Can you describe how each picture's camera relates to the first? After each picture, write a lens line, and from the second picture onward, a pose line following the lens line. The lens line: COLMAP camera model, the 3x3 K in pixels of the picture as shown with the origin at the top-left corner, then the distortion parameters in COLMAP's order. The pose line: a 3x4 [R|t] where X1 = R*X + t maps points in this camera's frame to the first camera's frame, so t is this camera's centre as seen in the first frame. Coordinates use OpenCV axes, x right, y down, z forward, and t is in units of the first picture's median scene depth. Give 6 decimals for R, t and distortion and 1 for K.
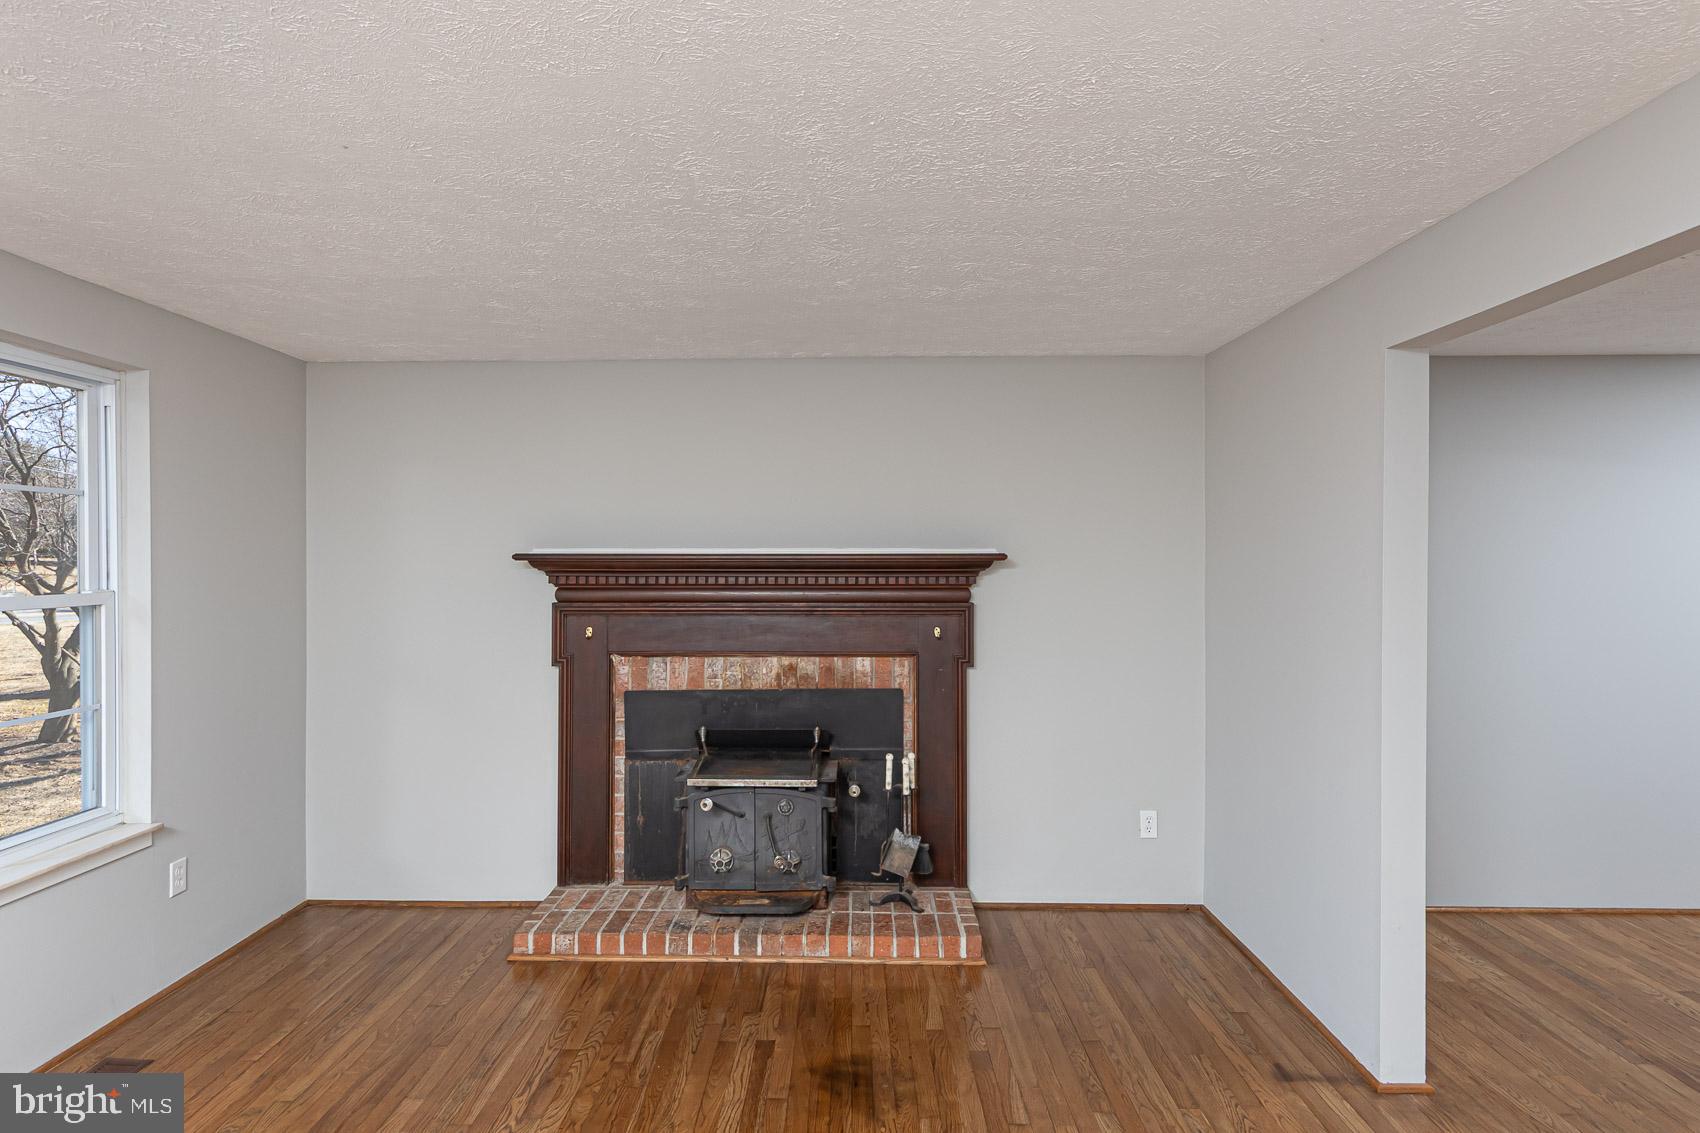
lens RADIAL K [[891.4, 0, 844.9], [0, 891.4, 558.3], [0, 0, 1]] dist [0.002826, 0.000506]
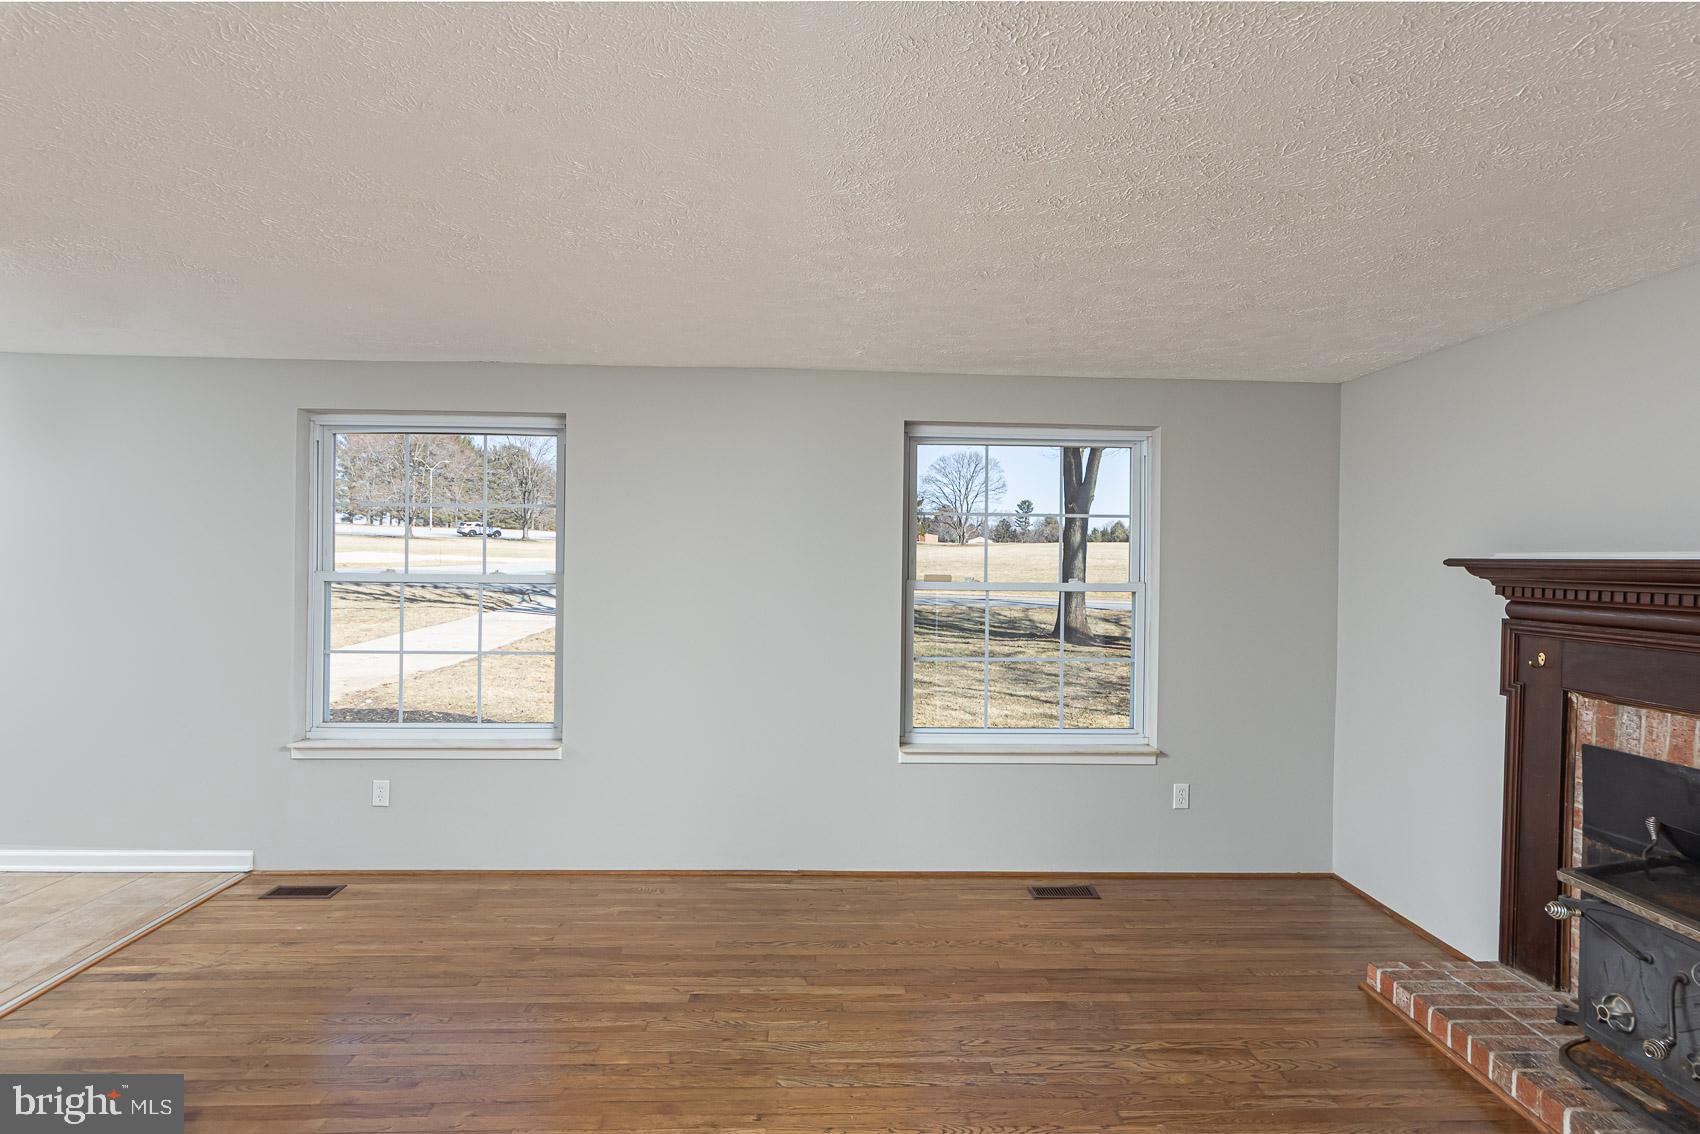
lens RADIAL K [[891.4, 0, 847.1], [0, 891.4, 561.0], [0, 0, 1]] dist [0.002826, 0.000506]
pose [[0.043254, 0.005271, -0.999050, 0.485813], [-0.011508, 0.999922, 0.004777, -0.000286], [0.998998, 0.011290, 0.043312, 0.362478]]
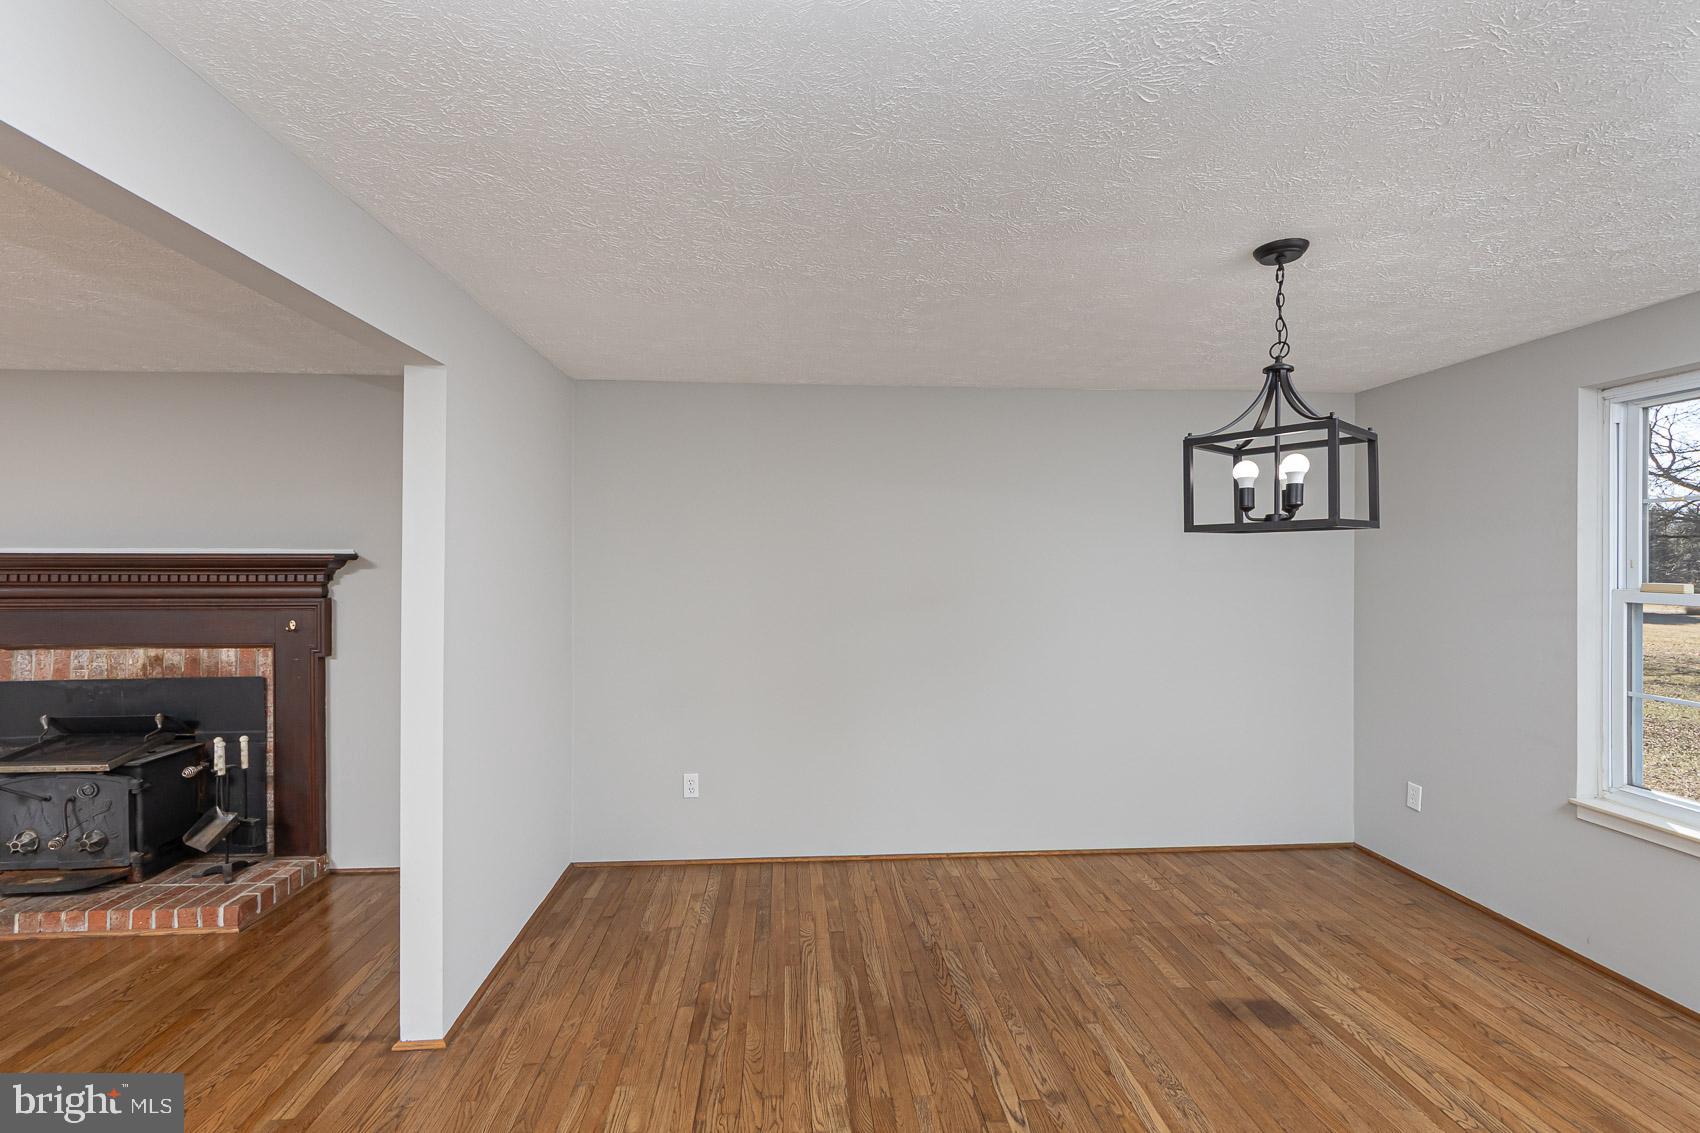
lens RADIAL K [[726.4, 0, 835.6], [0, 726.4, 562.1], [0, 0, 1]] dist [0.000680, 0.001922]
pose [[0.996380, 0.001970, 0.084994, 0.708704], [-0.002315, 0.999989, 0.003964, 0.000196], [-0.084985, -0.004146, 0.996374, 0.051149]]
